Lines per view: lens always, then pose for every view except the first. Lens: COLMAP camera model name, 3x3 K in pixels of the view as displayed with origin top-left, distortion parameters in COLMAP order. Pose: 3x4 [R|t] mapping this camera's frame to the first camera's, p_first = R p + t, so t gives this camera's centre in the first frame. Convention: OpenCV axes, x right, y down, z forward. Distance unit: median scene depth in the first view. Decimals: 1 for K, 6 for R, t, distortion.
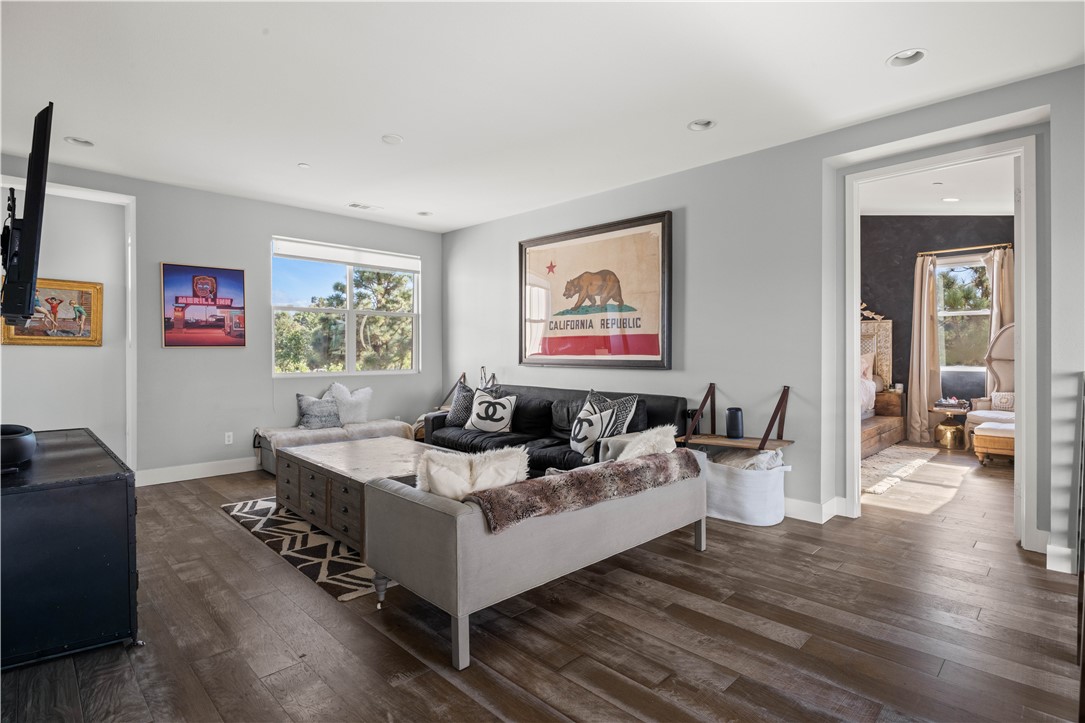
lens RADIAL K [[544.5, 0, 544.0], [0, 544.5, 354.5], [0, 0, 1]] dist [-0.000708, -0.000189]
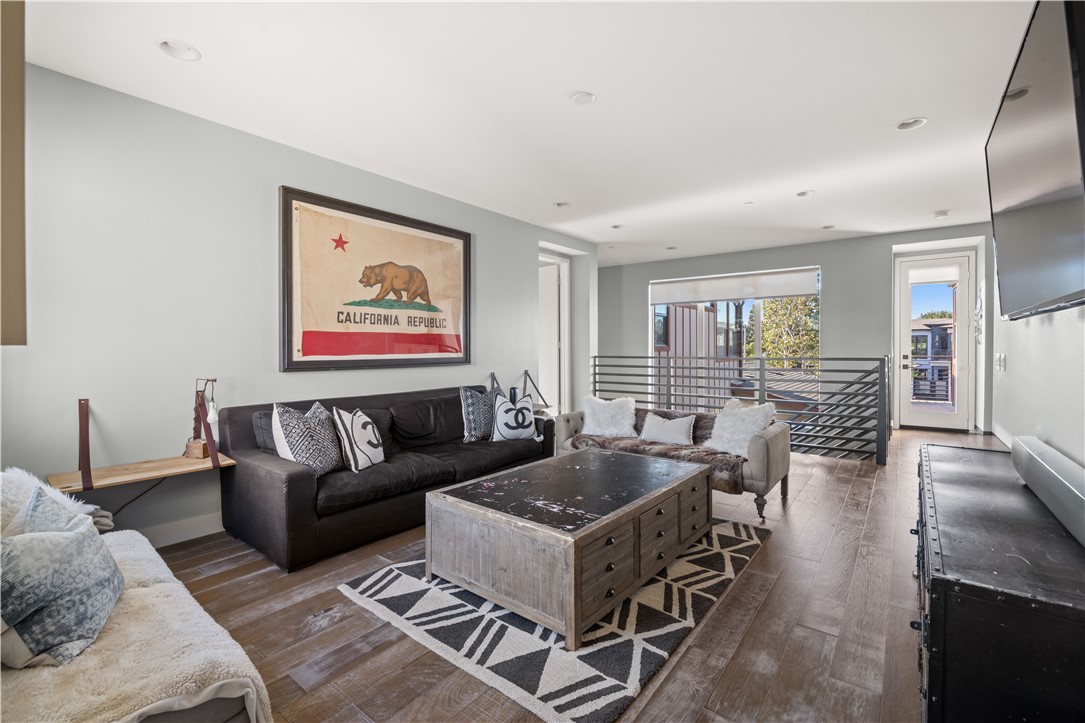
lens RADIAL K [[467.8, 0, 545.0], [0, 467.8, 348.7], [0, 0, 1]] dist [0.000185, 0.000013]
pose [[-0.123832, -0.009253, 0.992260, -0.793259], [0.005677, 0.999934, 0.010033, -0.015334], [-0.992287, 0.006876, -0.123772, 0.918657]]
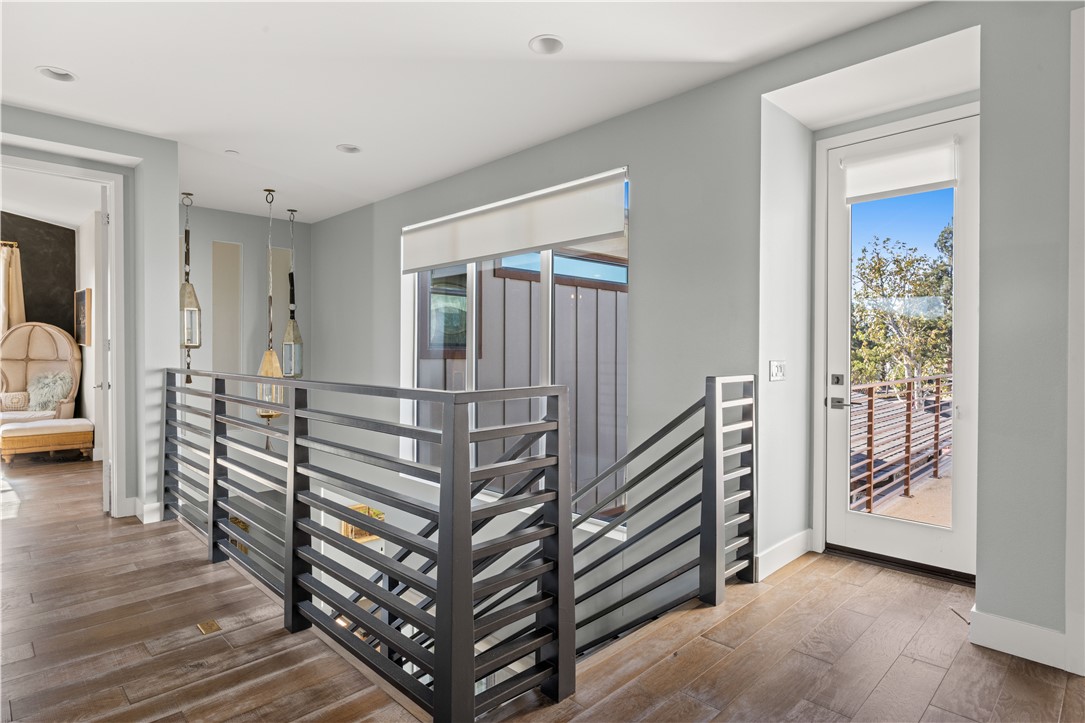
lens RADIAL K [[573.6, 0, 548.3], [0, 573.6, 358.0], [0, 0, 1]] dist [-0.002767, -0.001037]
pose [[0.004640, -0.011841, 0.999919, -0.242840], [0.001207, 0.999929, 0.011836, -0.005278], [-0.999989, 0.001152, 0.004654, 0.026975]]
